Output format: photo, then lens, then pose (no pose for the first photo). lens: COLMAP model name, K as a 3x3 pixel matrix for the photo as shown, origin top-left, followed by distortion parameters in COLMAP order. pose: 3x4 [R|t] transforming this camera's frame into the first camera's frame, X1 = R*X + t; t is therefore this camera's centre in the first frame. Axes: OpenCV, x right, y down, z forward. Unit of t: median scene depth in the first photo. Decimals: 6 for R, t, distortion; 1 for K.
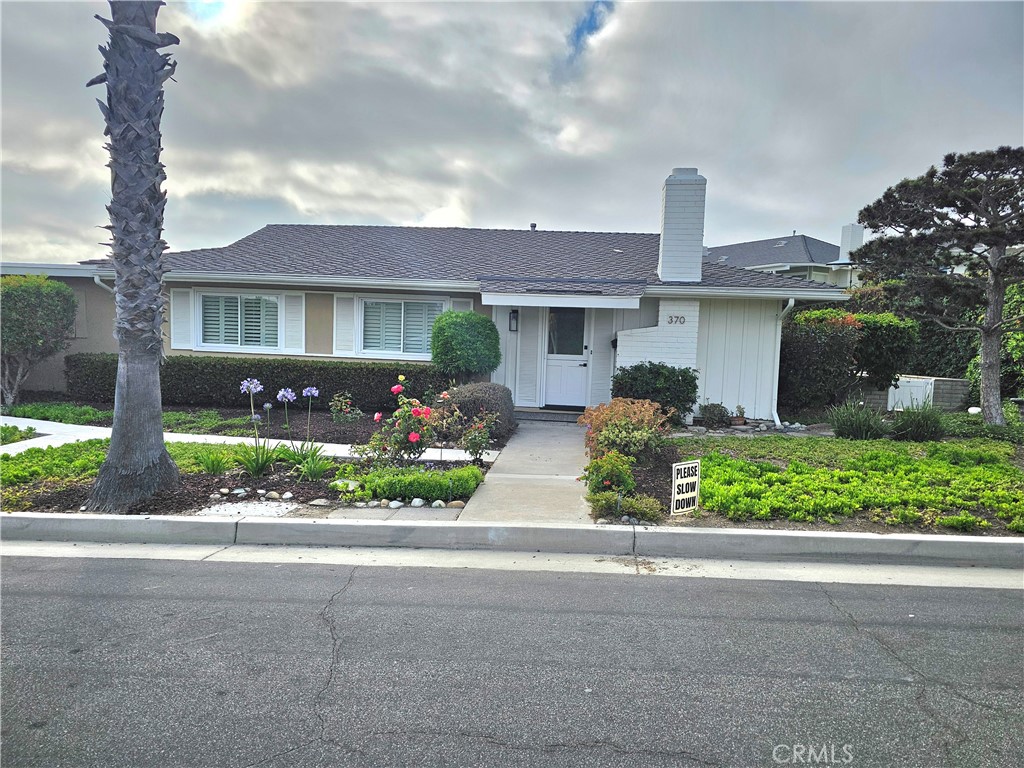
lens RADIAL K [[693.5, 0, 512.4], [0, 693.5, 390.3], [0, 0, 1]] dist [0.071057, -0.070886]
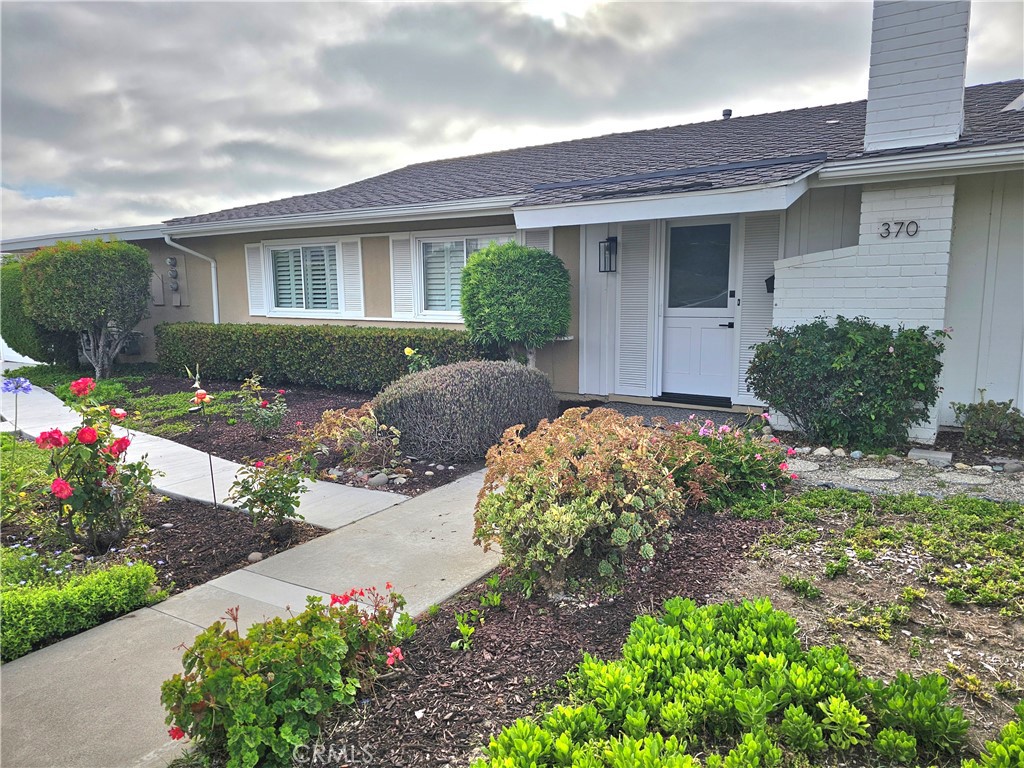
lens RADIAL K [[693.5, 0, 512.4], [0, 693.5, 390.3], [0, 0, 1]] dist [0.071057, -0.070886]
pose [[0.881667, 0.025048, -0.471207, 0.229158], [0.003603, 0.998204, 0.059802, -0.018953], [0.471859, -0.054424, 0.879993, 0.427570]]
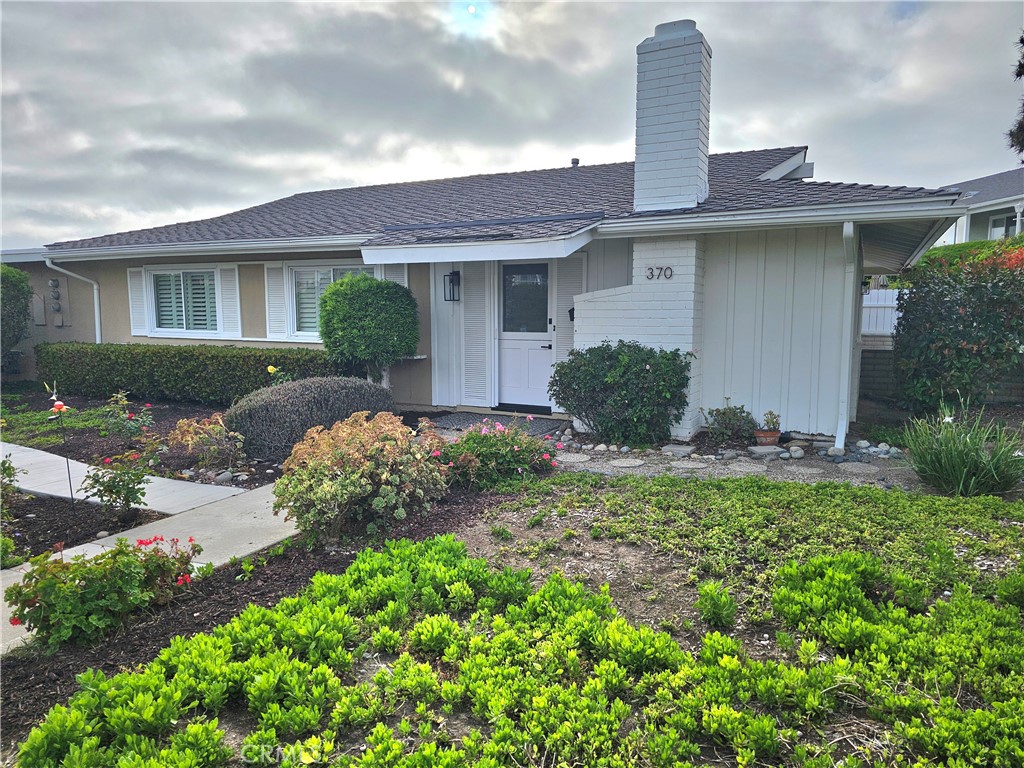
lens RADIAL K [[690.6, 0, 515.5], [0, 690.6, 385.5], [0, 0, 1]] dist [0.056668, -0.054288]
pose [[0.932362, 0.004634, -0.361497, 0.335526], [0.006666, 0.999528, 0.030005, -0.019742], [0.361465, -0.030385, 0.931890, 0.368013]]
